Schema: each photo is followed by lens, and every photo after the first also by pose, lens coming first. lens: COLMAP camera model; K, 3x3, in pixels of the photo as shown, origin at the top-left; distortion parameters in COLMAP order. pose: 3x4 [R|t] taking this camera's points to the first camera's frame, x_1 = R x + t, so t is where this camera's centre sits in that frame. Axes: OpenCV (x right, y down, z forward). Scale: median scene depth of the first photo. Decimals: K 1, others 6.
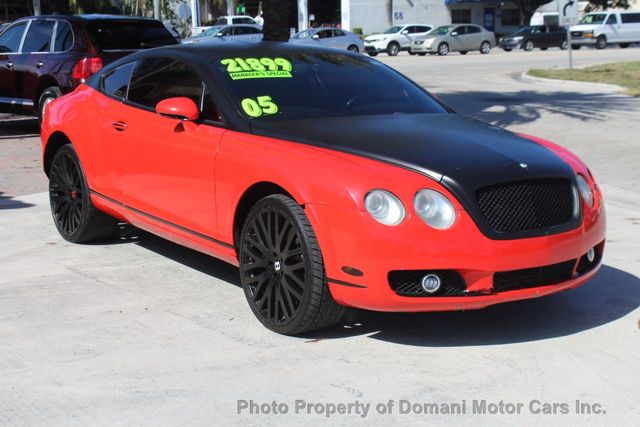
lens RADIAL K [[1020.9, 0, 320.0], [0, 1020.9, 213.5], [0, 0, 1]] dist [-0.034530, -0.148931]
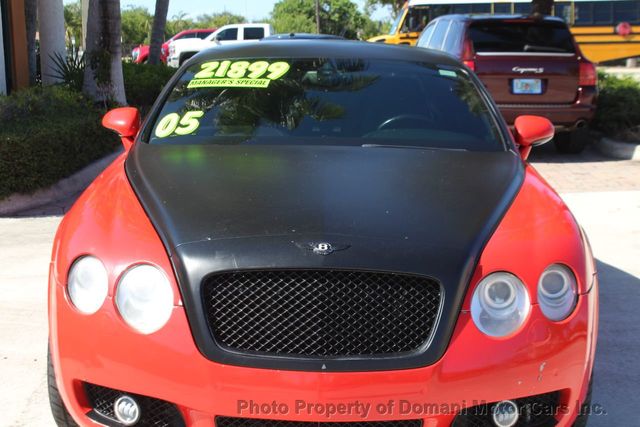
lens RADIAL K [[1020.9, 0, 320.0], [0, 1020.9, 213.5], [0, 0, 1]] dist [-0.034530, -0.148931]
pose [[0.815593, 0.105690, -0.568891, 0.455434], [-0.108335, 0.993683, 0.029293, -0.071168], [0.568393, 0.037740, 0.821891, 0.431290]]
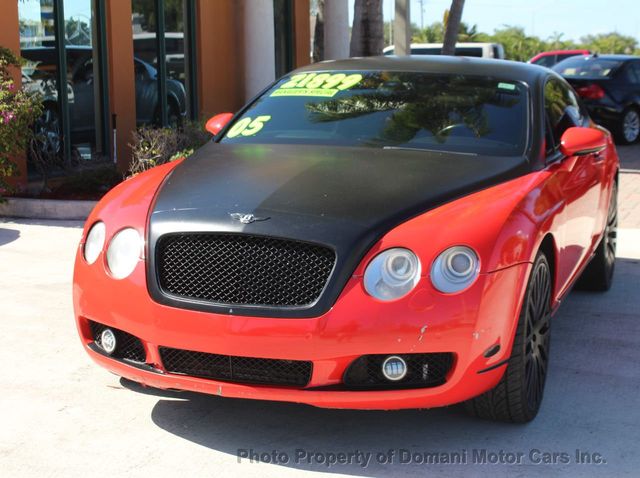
lens RADIAL K [[1149.6, 0, 360.6], [0, 1149.6, 239.6], [0, 0, 1]] dist [-0.041752, 0.007109]
pose [[0.602821, 0.131400, -0.786982, 0.770469], [-0.147616, 0.987685, 0.051838, -0.073446], [0.784102, 0.084922, 0.614794, 0.470596]]
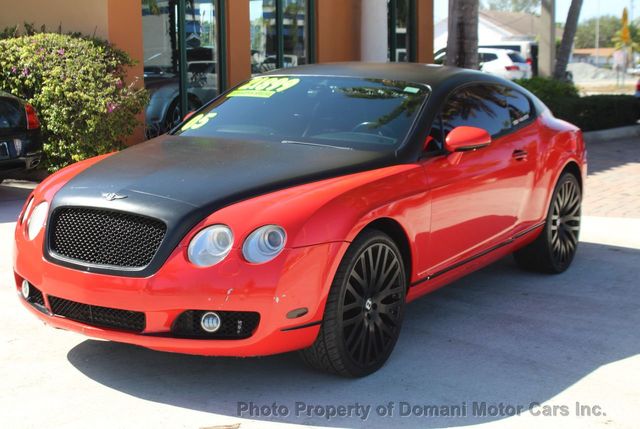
lens RADIAL K [[1036.7, 0, 303.3], [0, 1036.7, 215.0], [0, 0, 1]] dist [0.008310, 0.044081]
pose [[0.384570, 0.148958, -0.910998, 0.964539], [-0.166125, 0.981949, 0.090431, -0.123223], [0.908025, 0.116562, 0.402374, 0.662962]]
